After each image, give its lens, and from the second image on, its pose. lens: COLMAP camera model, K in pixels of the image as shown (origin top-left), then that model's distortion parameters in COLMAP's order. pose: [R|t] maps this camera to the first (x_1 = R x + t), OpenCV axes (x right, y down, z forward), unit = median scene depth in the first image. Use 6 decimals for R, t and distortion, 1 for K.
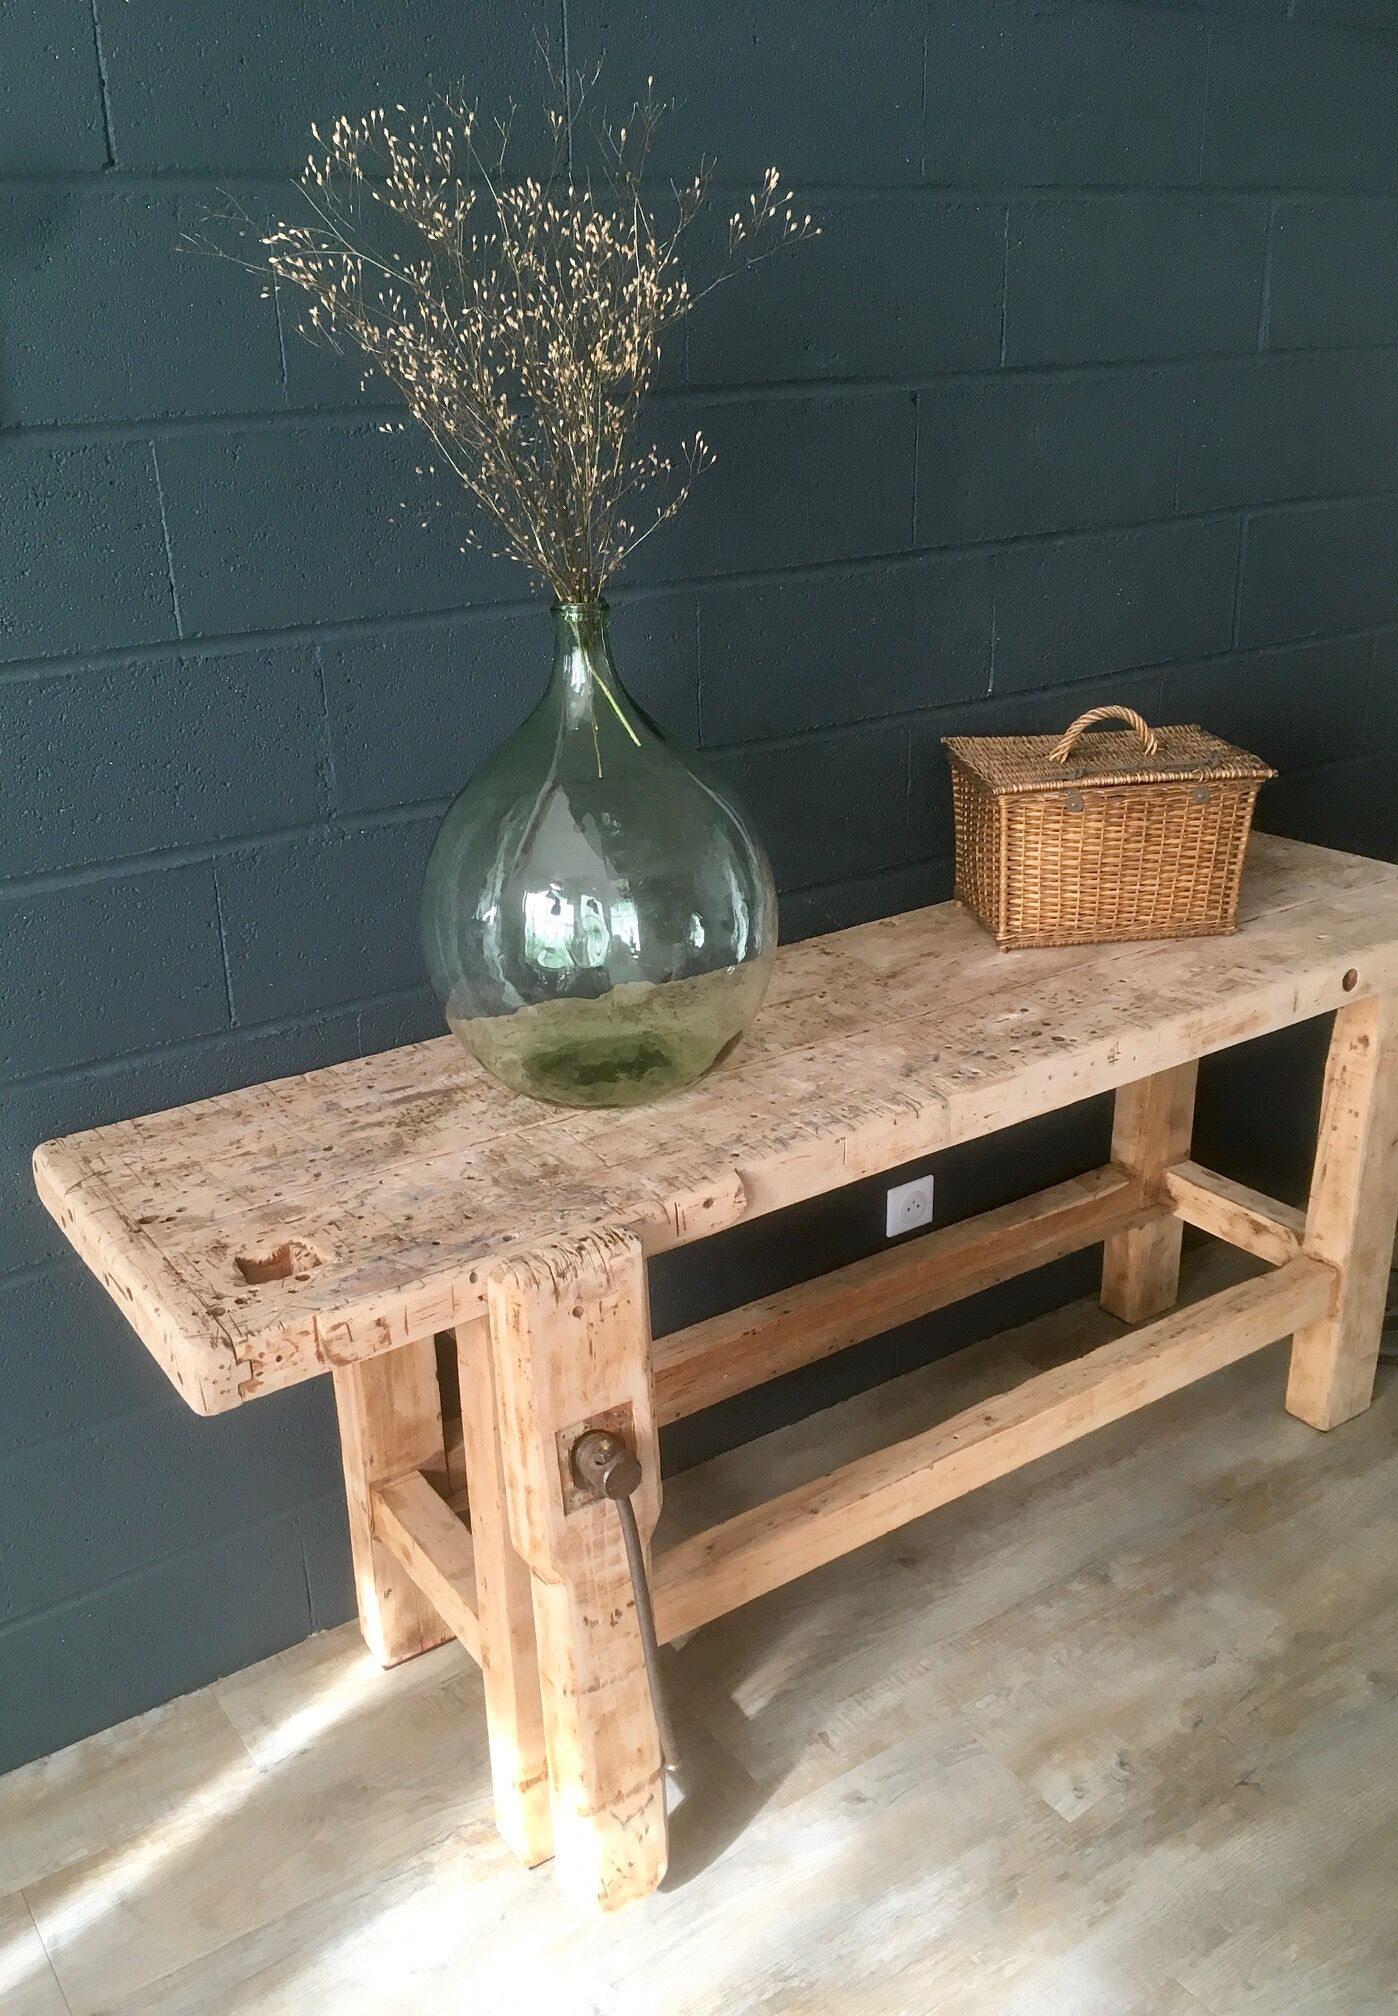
lens RADIAL K [[1756.9, 0, 646.8], [0, 1756.9, 1006.4], [0, 0, 1]] dist [0.068965, -0.082943]
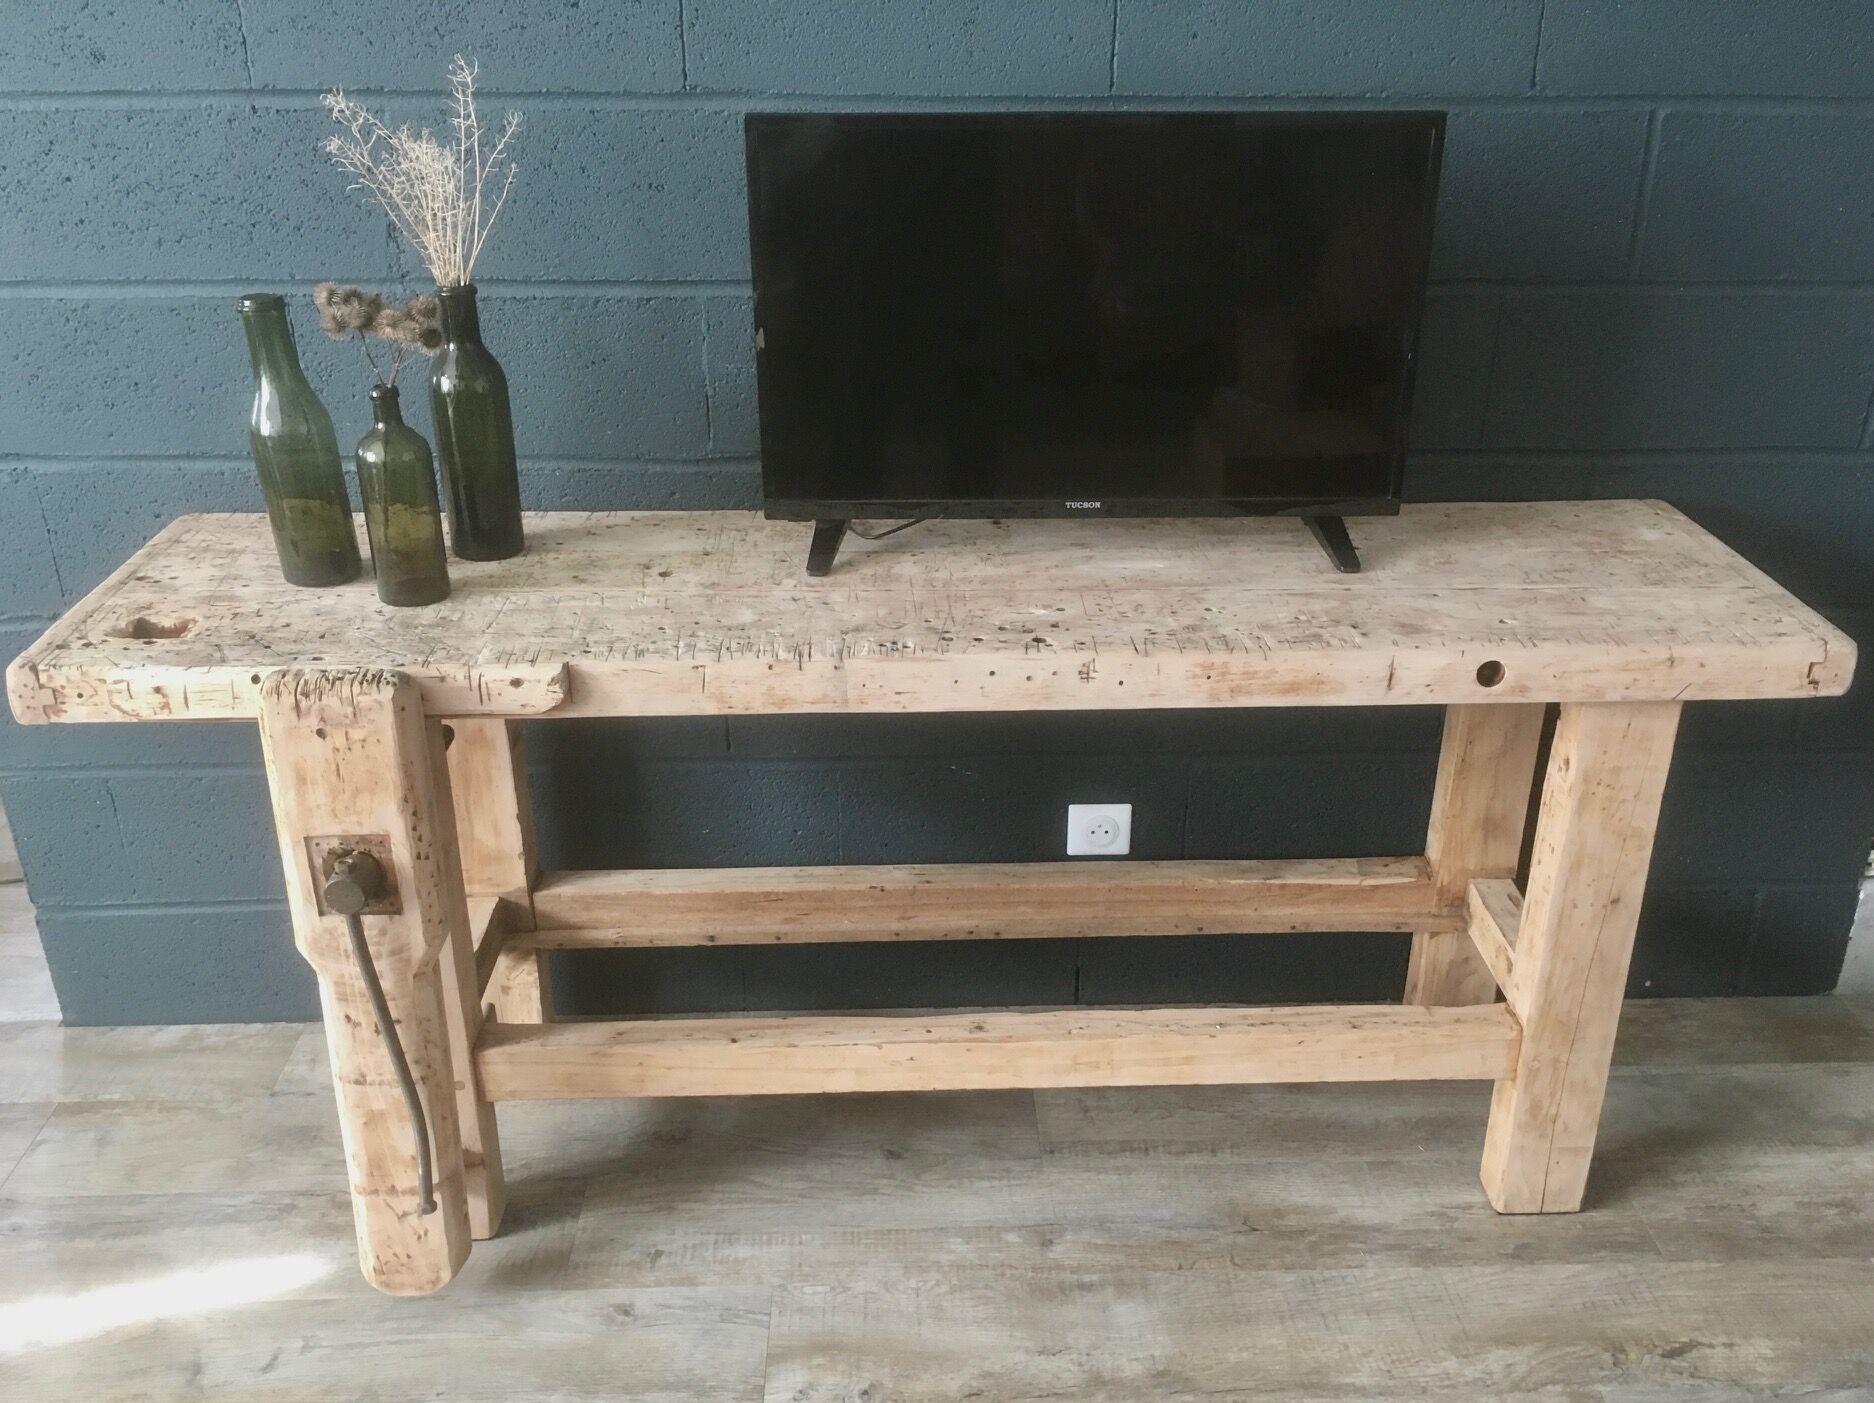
lens RADIAL K [[1758.8, 0, 959.9], [0, 1758.8, 748.6], [0, 0, 1]] dist [0.044230, 0.000000]
pose [[0.854685, 0.257674, -0.450686, 0.691377], [-0.221085, 0.966129, 0.133105, -0.044149], [0.469719, -0.014122, 0.882703, 0.190304]]
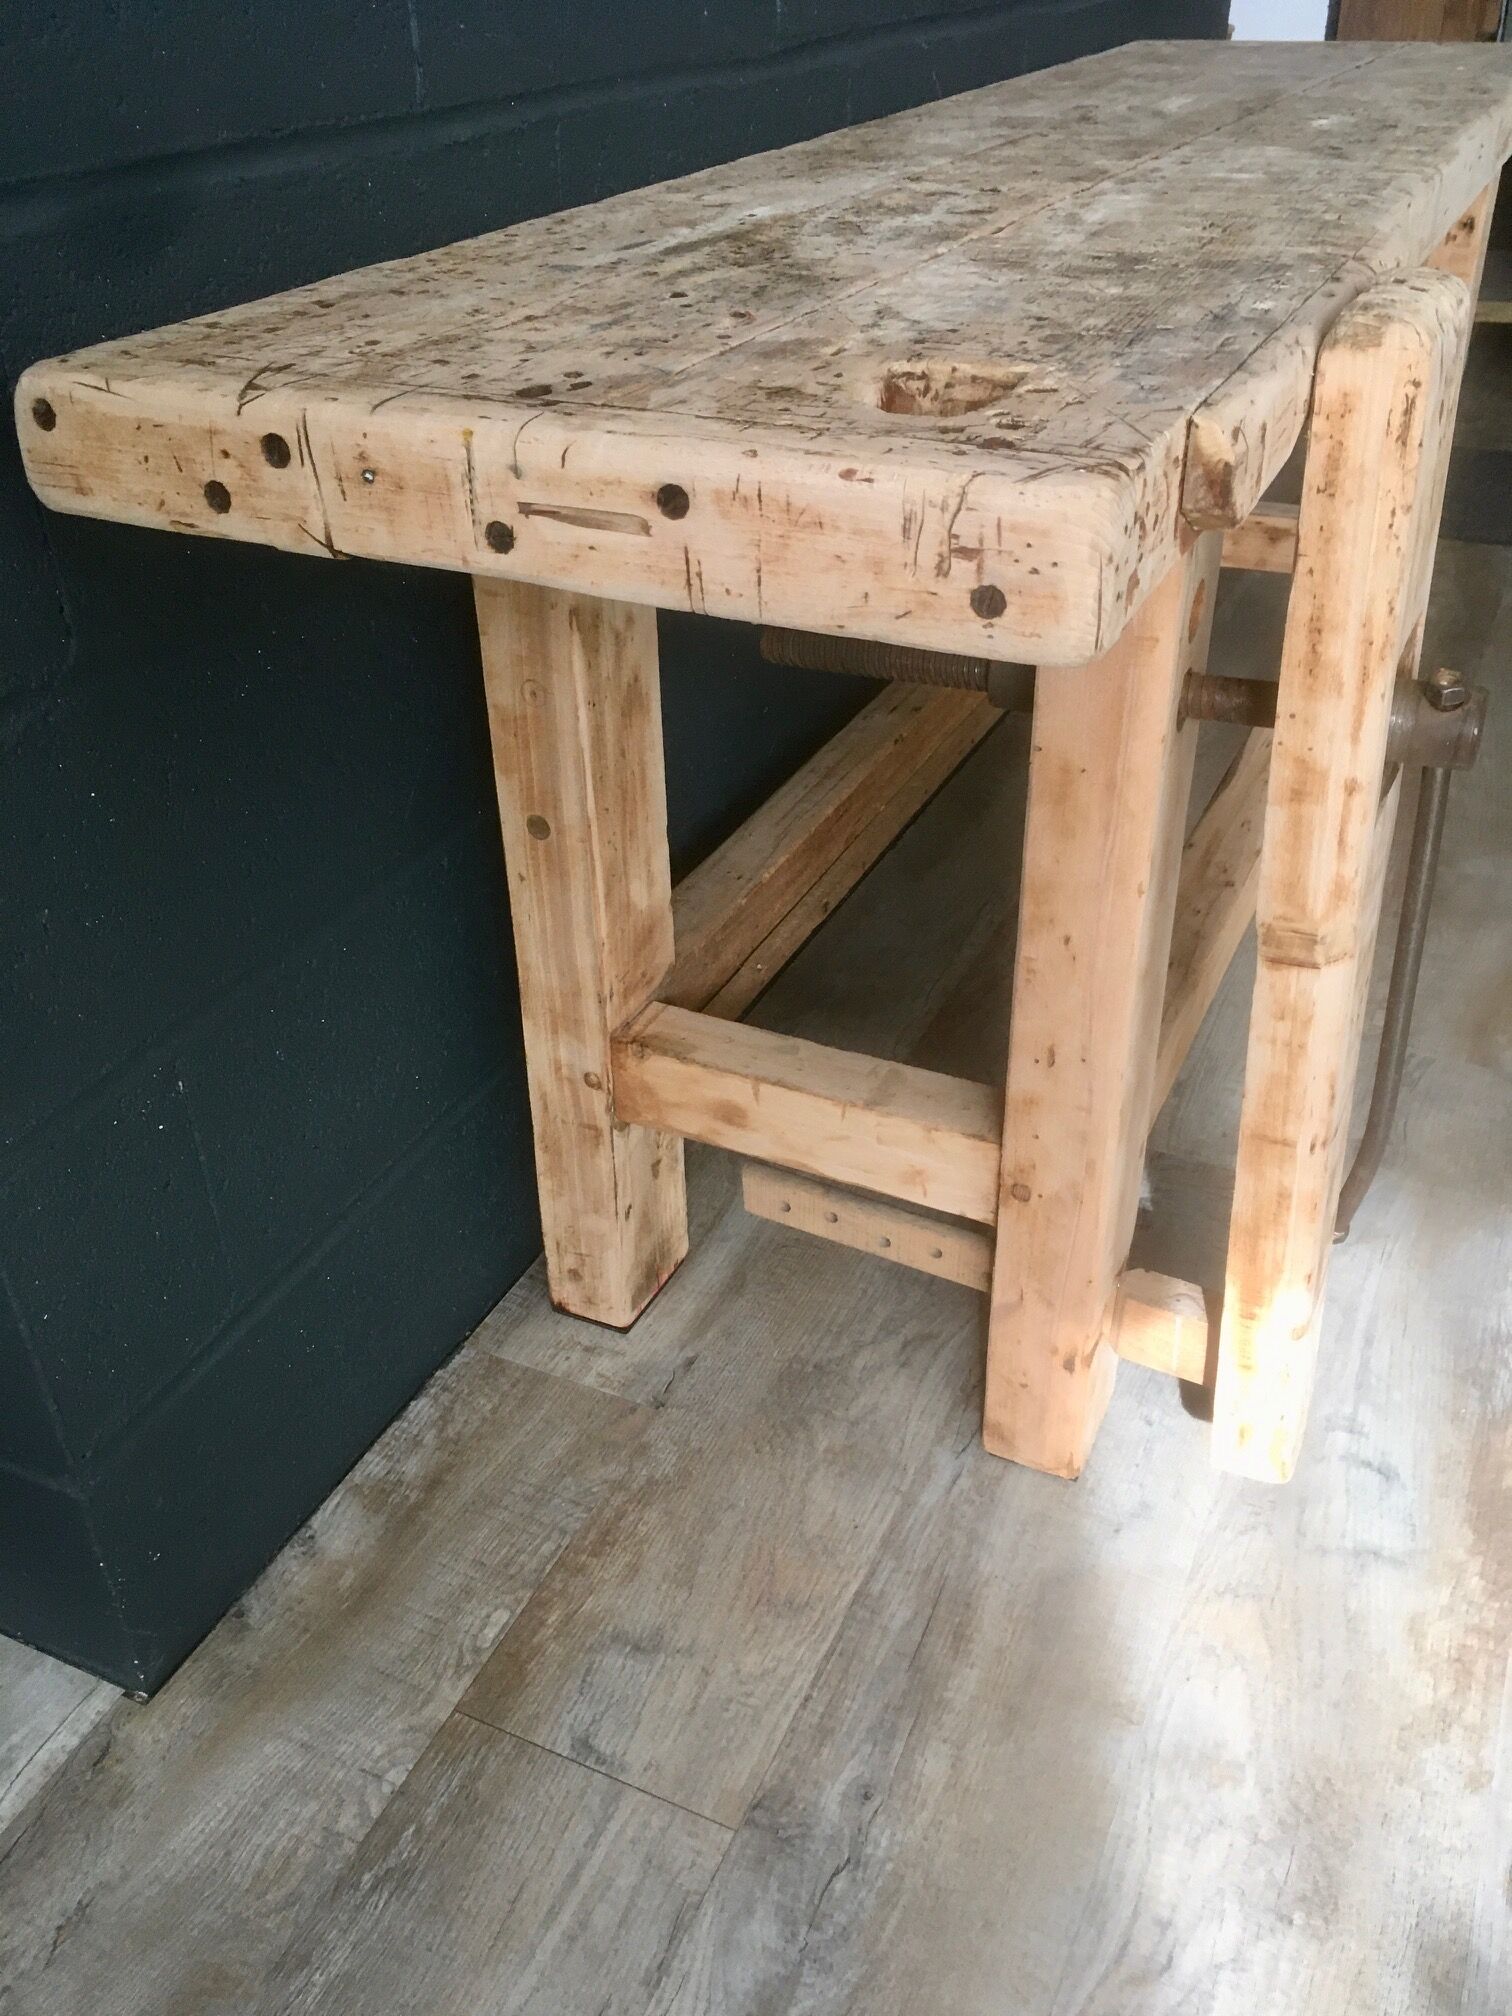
lens RADIAL K [[1754.9, 0, 757.7], [0, 1754.9, 1019.9], [0, 0, 1]] dist [0.066878, -0.089155]
pose [[0.853978, -0.266902, 0.446637, -0.432287], [0.184294, 0.957919, 0.220059, 0.168152], [-0.486577, -0.105613, 0.867231, 0.541514]]
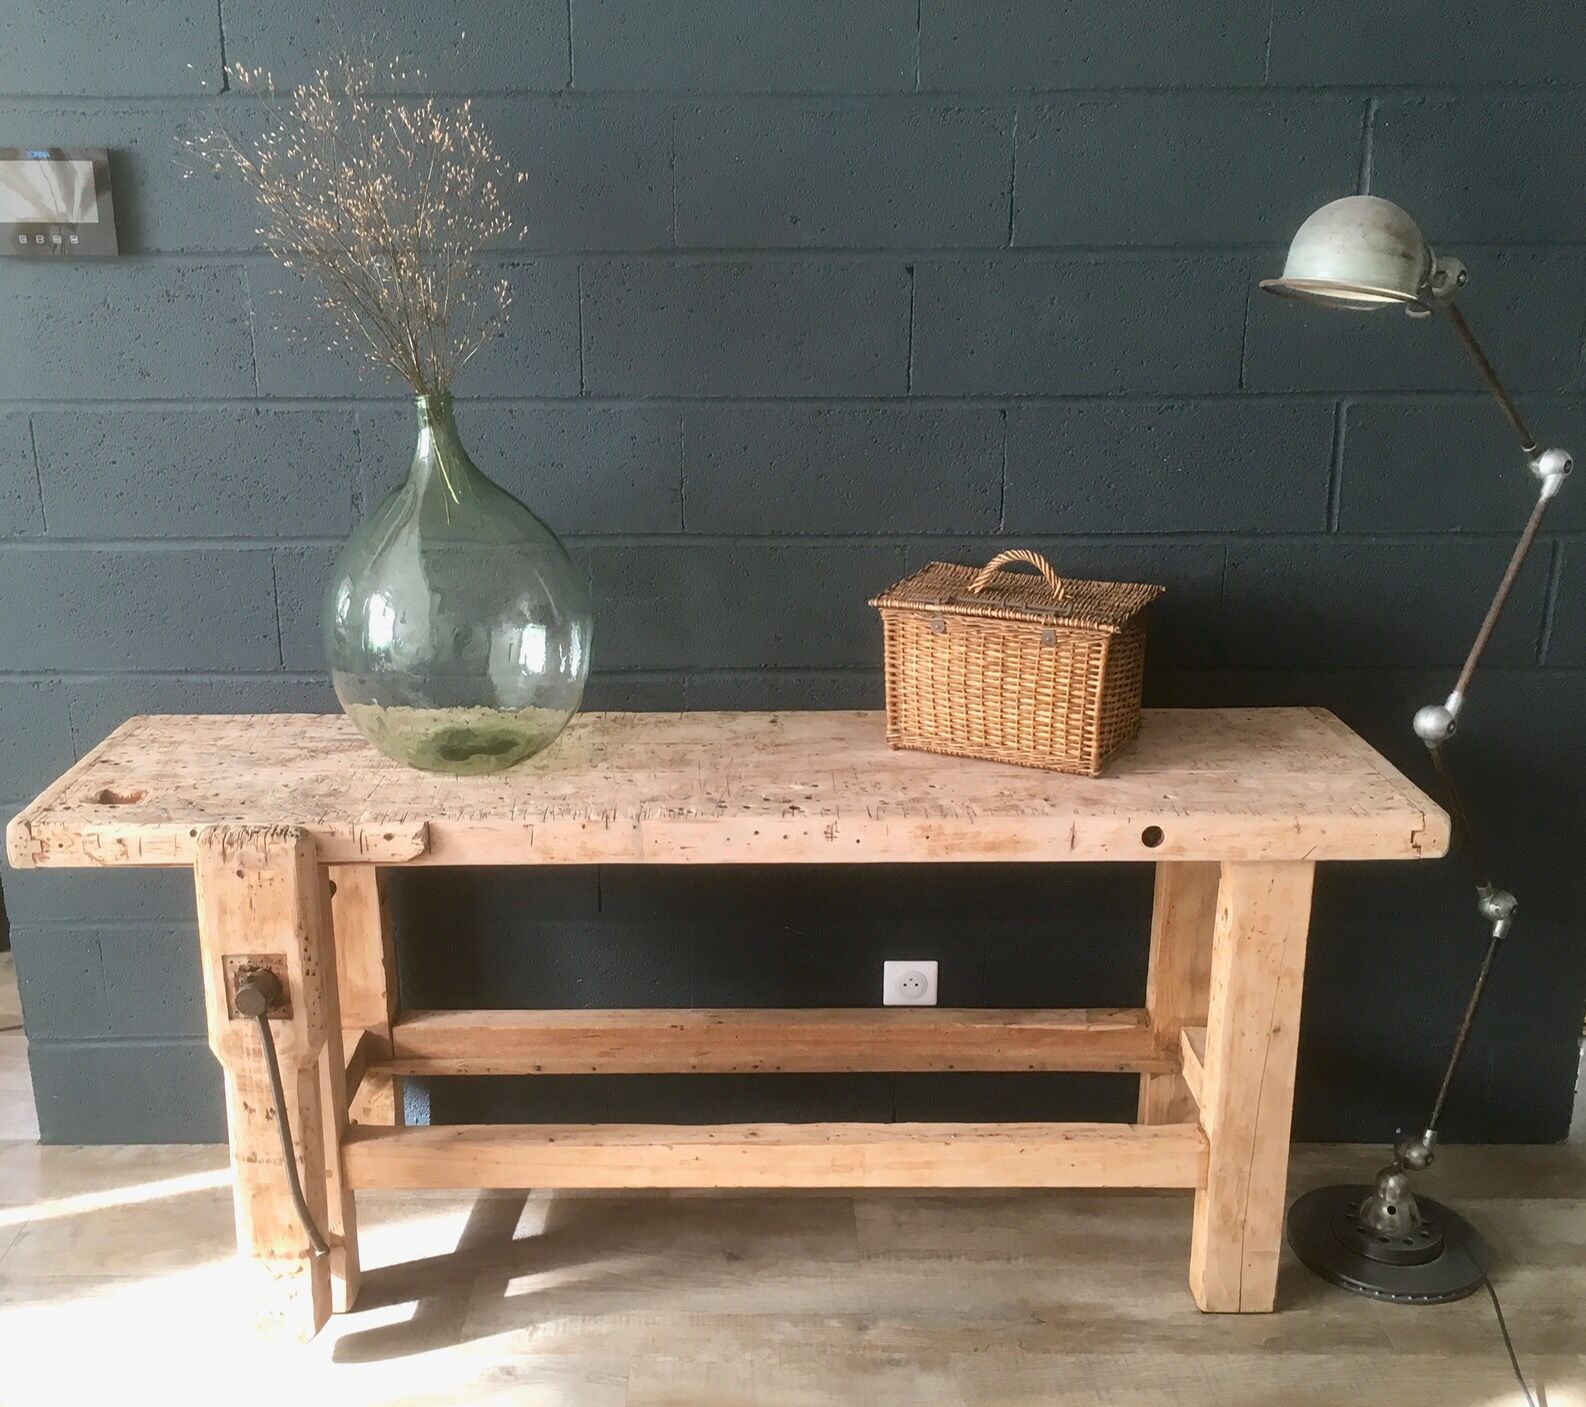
lens RADIAL K [[1759.8, 0, 719.3], [0, 1759.8, 716.3], [0, 0, 1]] dist [0.056780, 0.000000]
pose [[0.825531, 0.189214, -0.531692, 0.886021], [-0.223859, 0.974621, -0.000735, -0.031859], [0.518060, 0.119630, 0.846937, -0.023694]]
